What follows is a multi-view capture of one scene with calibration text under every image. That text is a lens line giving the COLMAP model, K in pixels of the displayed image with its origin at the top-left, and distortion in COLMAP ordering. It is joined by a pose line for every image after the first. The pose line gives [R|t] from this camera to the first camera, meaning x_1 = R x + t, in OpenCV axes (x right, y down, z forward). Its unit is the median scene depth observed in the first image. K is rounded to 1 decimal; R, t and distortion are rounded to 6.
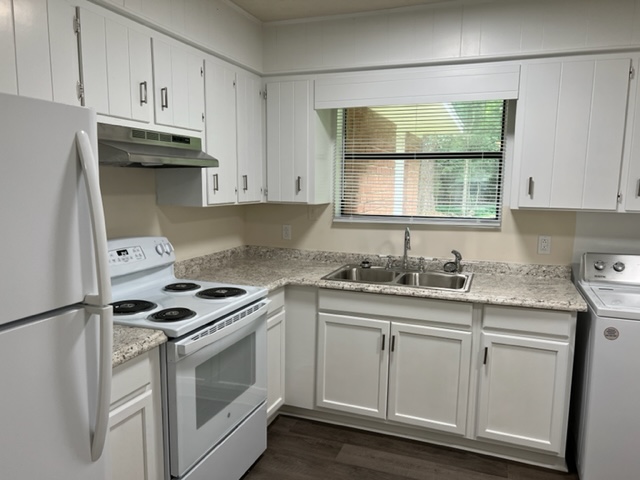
lens RADIAL K [[476.9, 0, 319.4], [0, 476.9, 259.5], [0, 0, 1]] dist [0.005283, 0.000101]
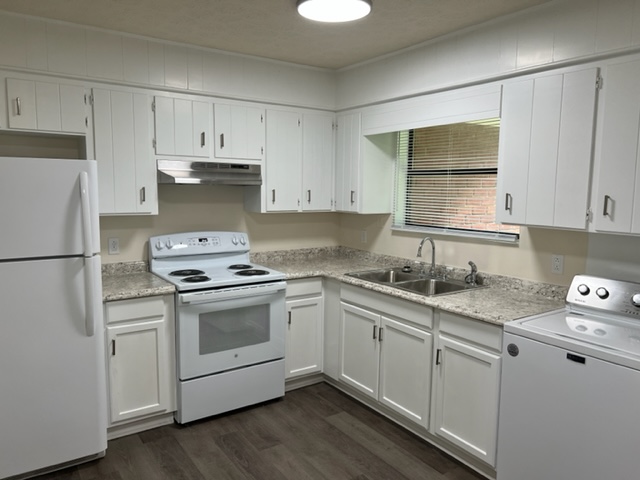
lens RADIAL K [[476.9, 0, 319.4], [0, 476.9, 259.5], [0, 0, 1]] dist [0.005283, 0.000101]
pose [[0.817262, 0.085986, -0.569815, 0.656528], [-0.096566, 0.995258, 0.011686, -0.005387], [0.568118, 0.045474, 0.821690, -0.048605]]
